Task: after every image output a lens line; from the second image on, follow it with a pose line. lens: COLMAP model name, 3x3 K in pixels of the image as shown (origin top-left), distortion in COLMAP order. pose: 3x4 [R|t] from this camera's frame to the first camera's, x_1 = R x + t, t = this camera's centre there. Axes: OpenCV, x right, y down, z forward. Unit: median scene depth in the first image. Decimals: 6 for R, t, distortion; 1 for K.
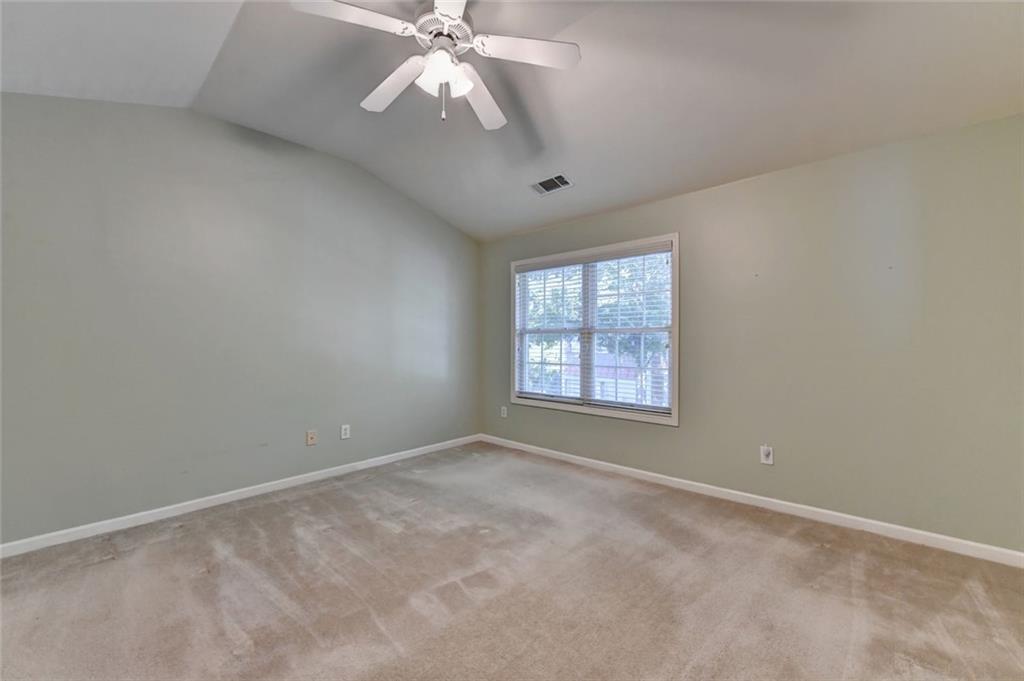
lens RADIAL K [[408.3, 0, 516.3], [0, 408.3, 346.2], [0, 0, 1]] dist [-0.009274, -0.000097]
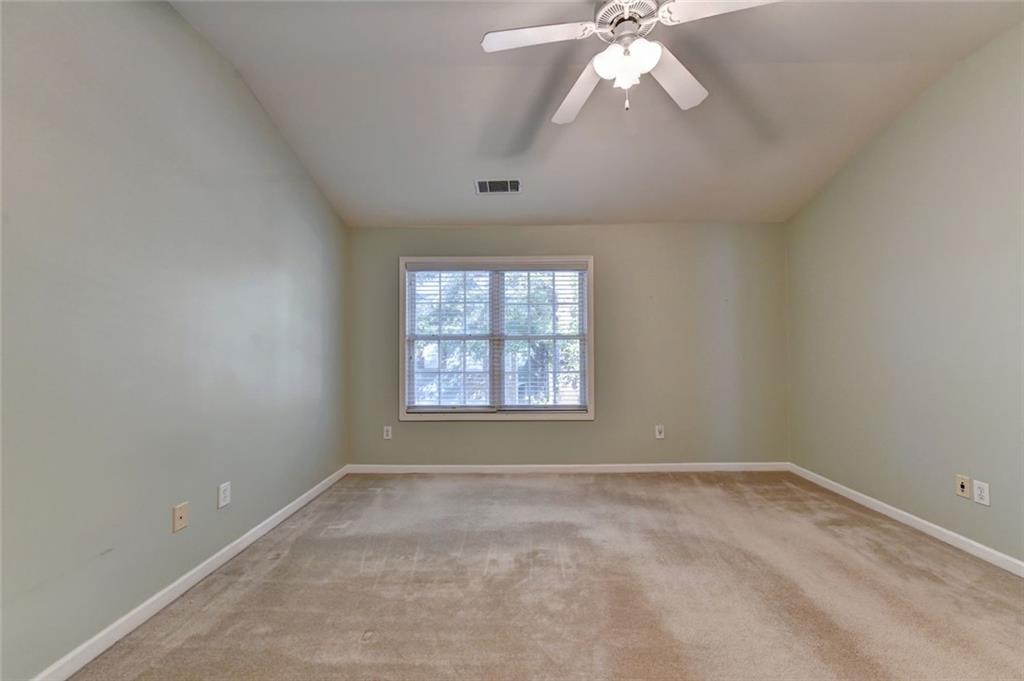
lens RADIAL K [[408.3, 0, 516.3], [0, 408.3, 346.2], [0, 0, 1]] dist [-0.009274, -0.000097]
pose [[0.745581, 0.001929, 0.666412, -0.487617], [0.013704, 0.999740, -0.018226, 0.002132], [-0.666274, 0.022722, 0.745361, 0.234970]]
